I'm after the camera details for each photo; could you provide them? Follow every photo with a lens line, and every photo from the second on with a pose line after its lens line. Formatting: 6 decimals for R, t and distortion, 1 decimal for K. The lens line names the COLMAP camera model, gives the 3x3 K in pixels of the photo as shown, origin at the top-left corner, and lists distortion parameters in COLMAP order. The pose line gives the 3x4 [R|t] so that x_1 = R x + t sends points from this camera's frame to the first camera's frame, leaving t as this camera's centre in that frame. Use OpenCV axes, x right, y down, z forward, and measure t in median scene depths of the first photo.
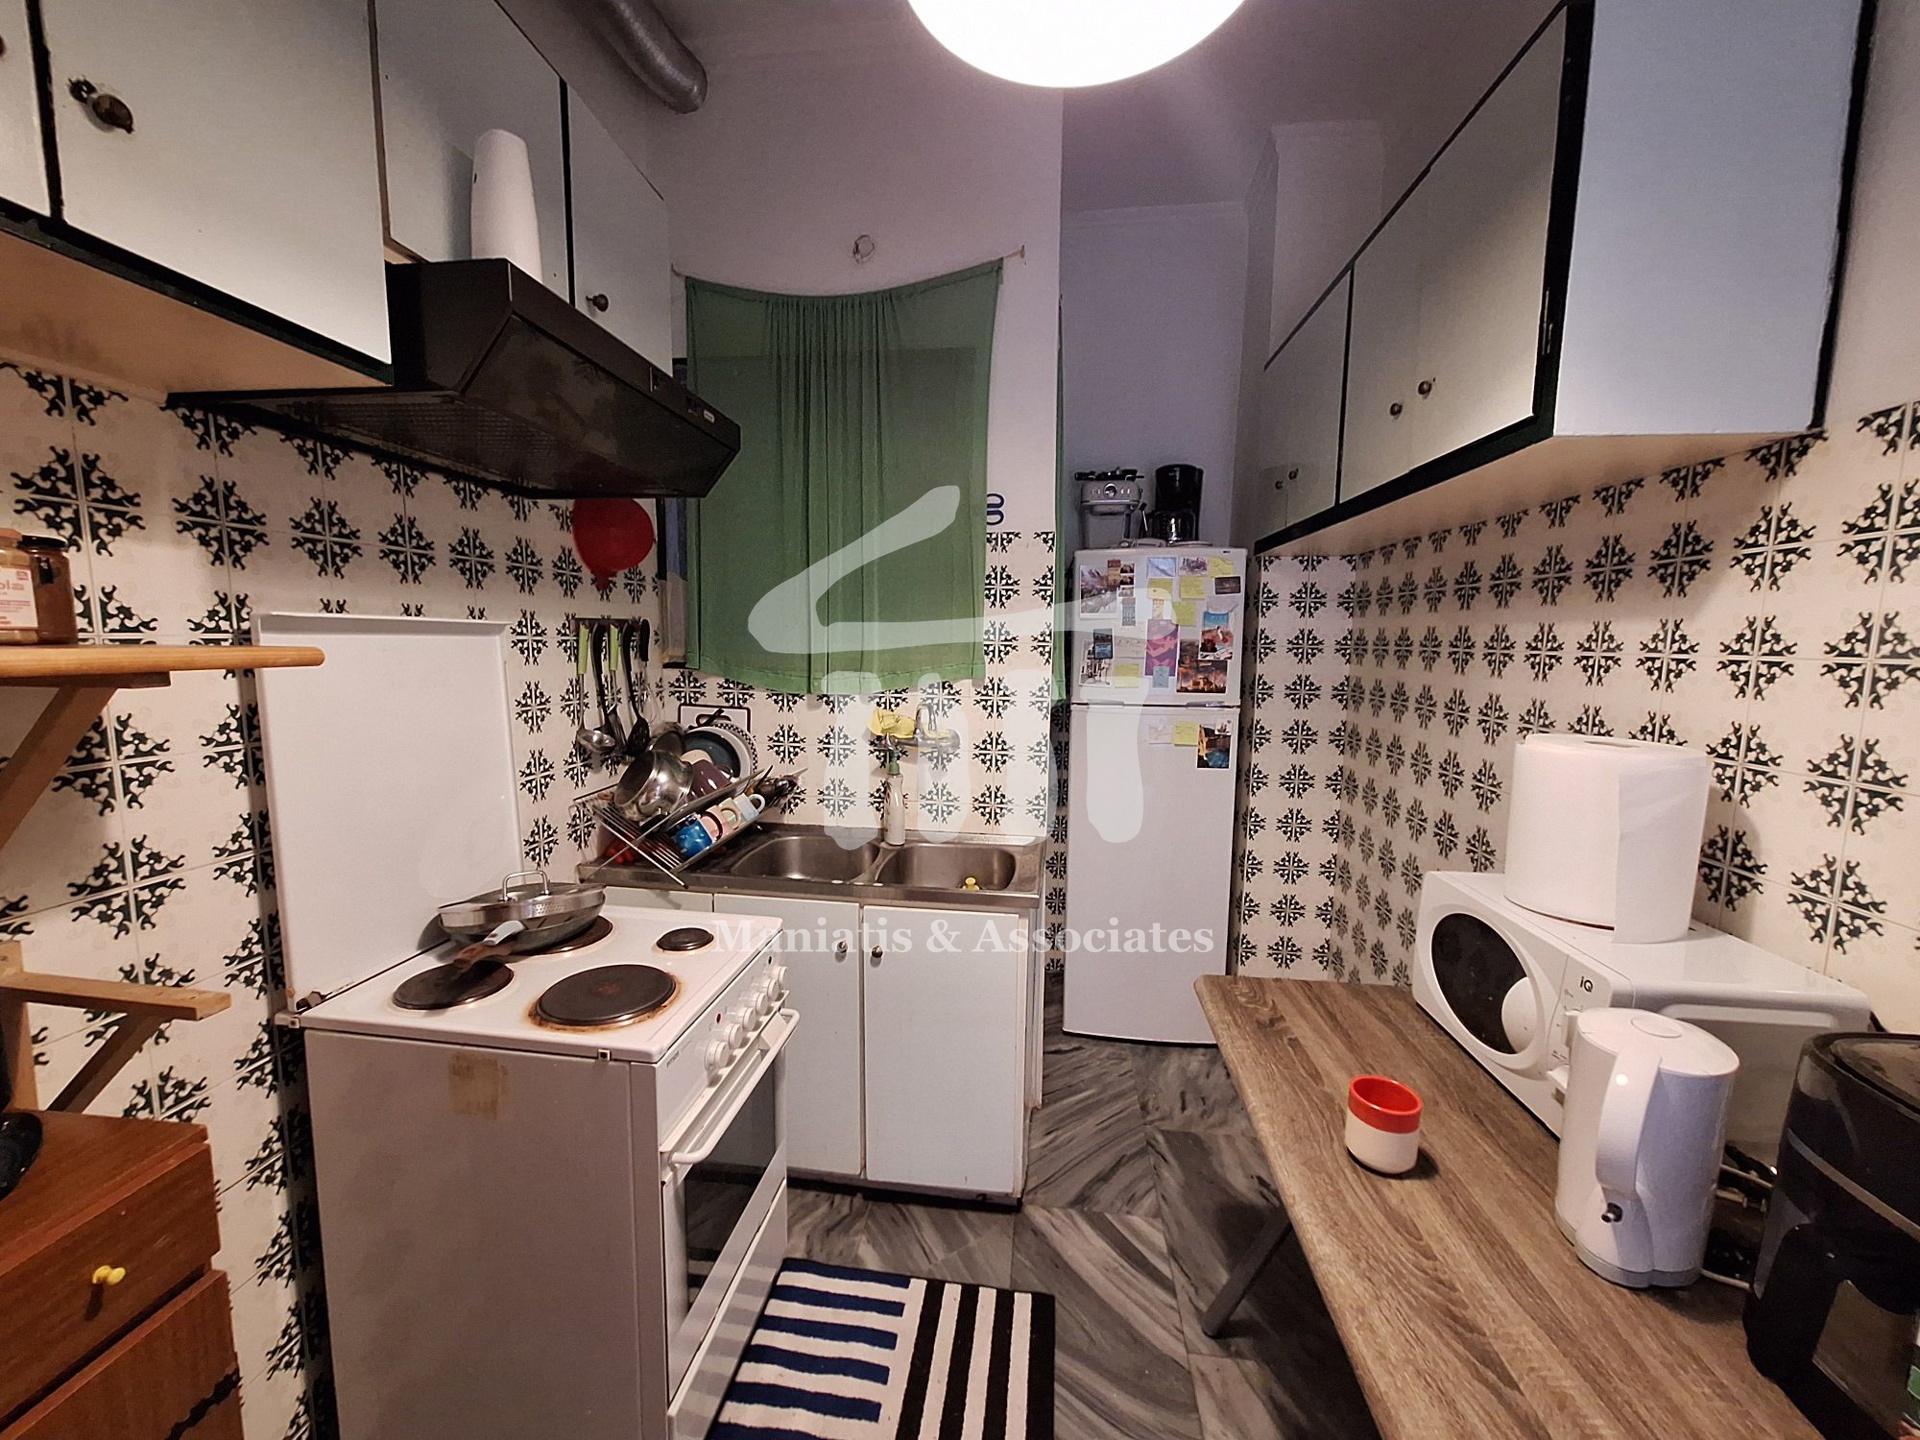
lens RADIAL K [[755.2, 0, 956.4], [0, 755.2, 730.6], [0, 0, 1]] dist [-0.009628, 0.003758]
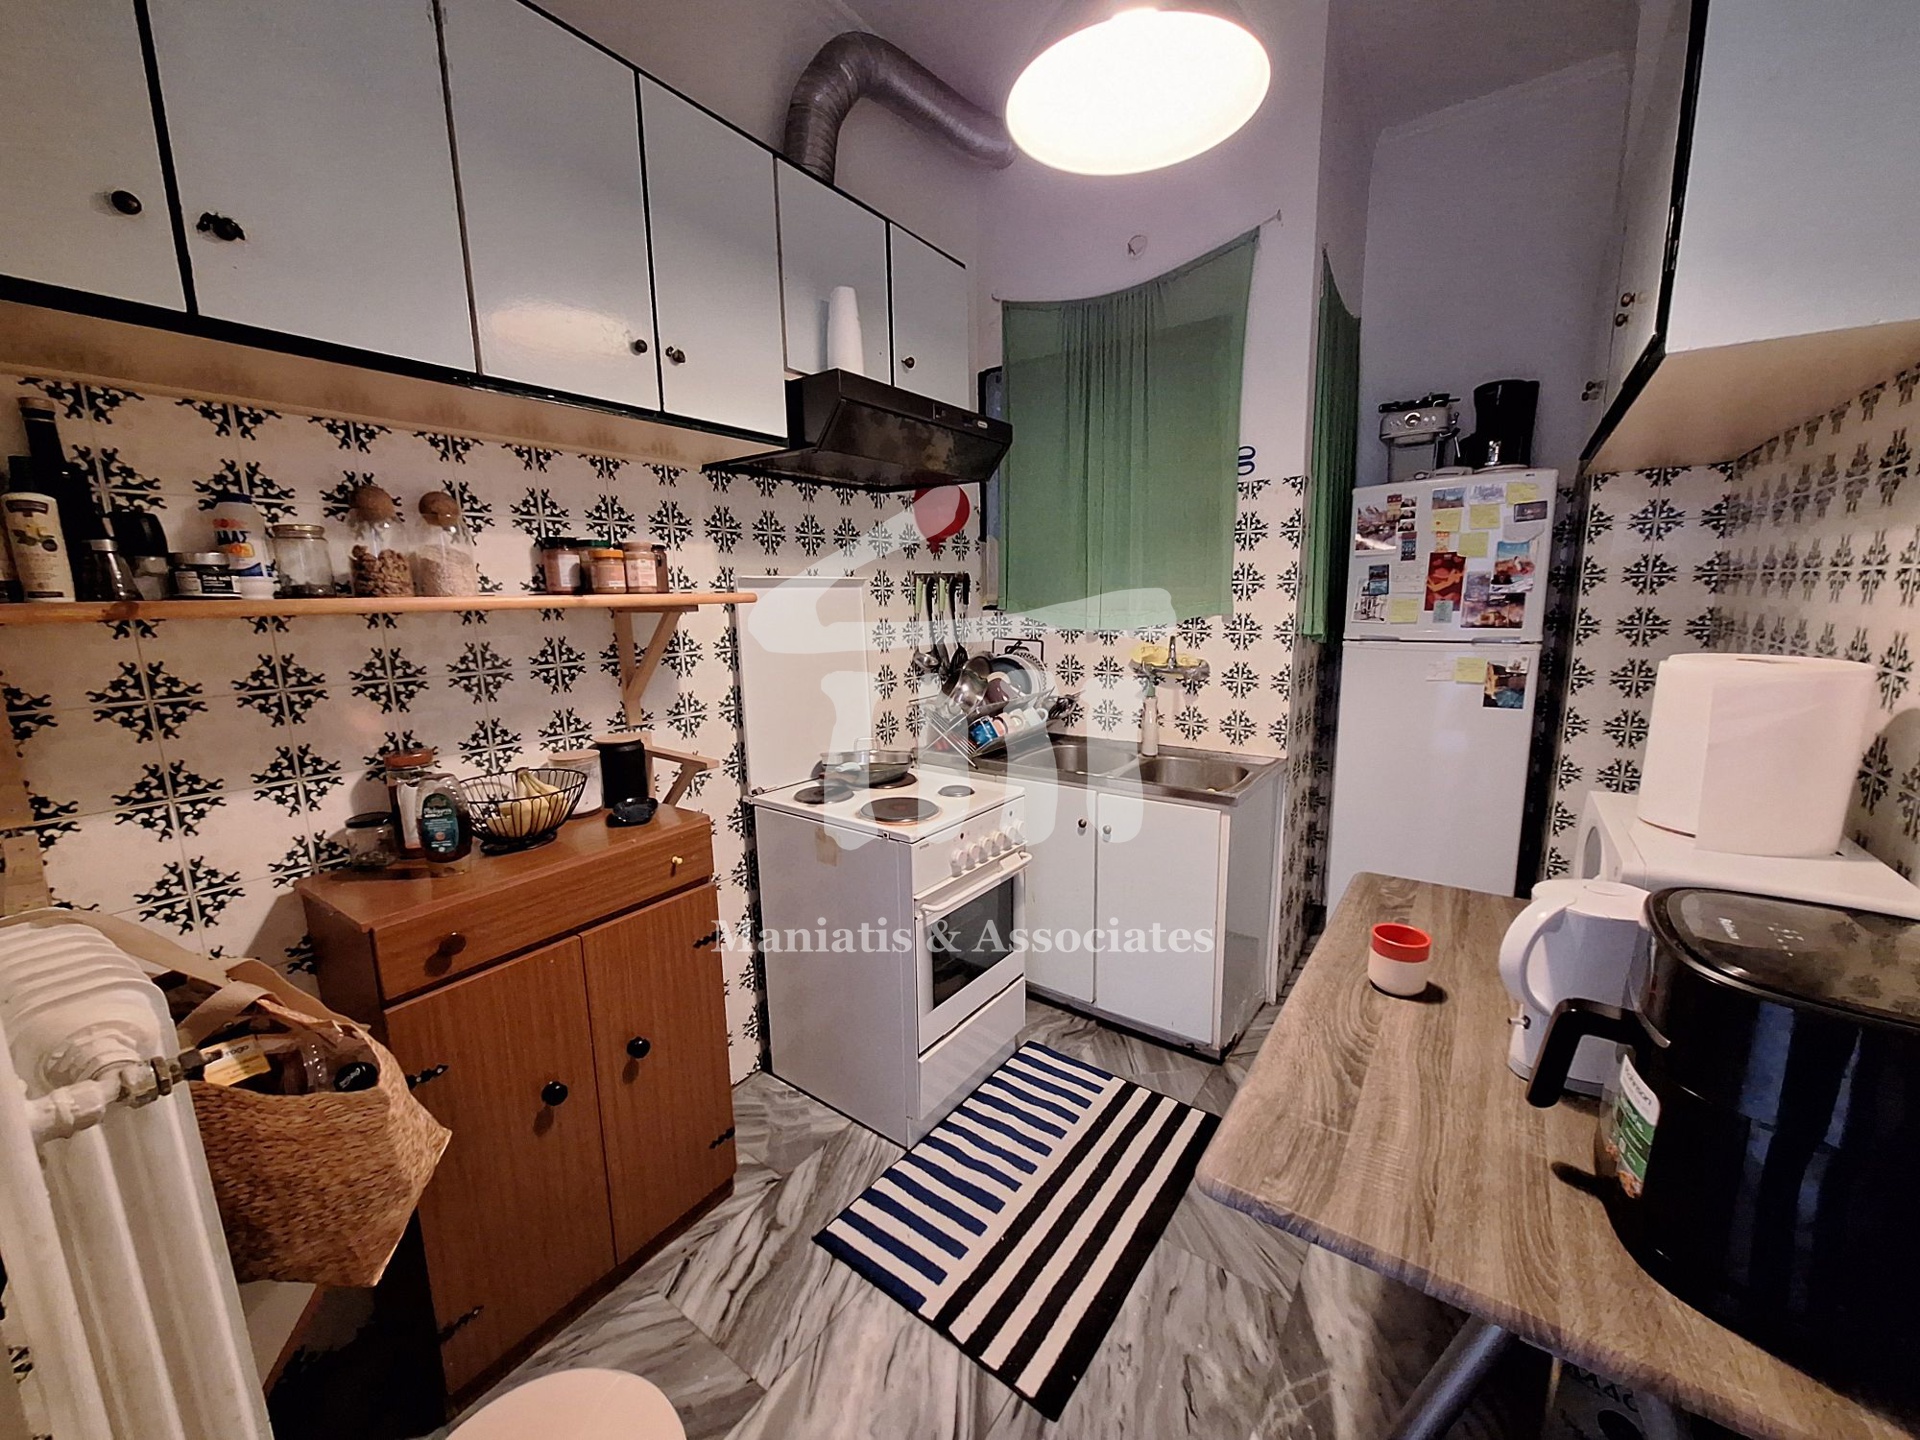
lens RADIAL K [[755.2, 0, 956.4], [0, 755.2, 730.6], [0, 0, 1]] dist [-0.009628, 0.003758]
pose [[0.874676, 0.059811, -0.481003, 0.282274], [-0.029112, 0.997049, 0.071039, 0.044816], [0.483832, -0.048133, 0.873836, -0.235108]]
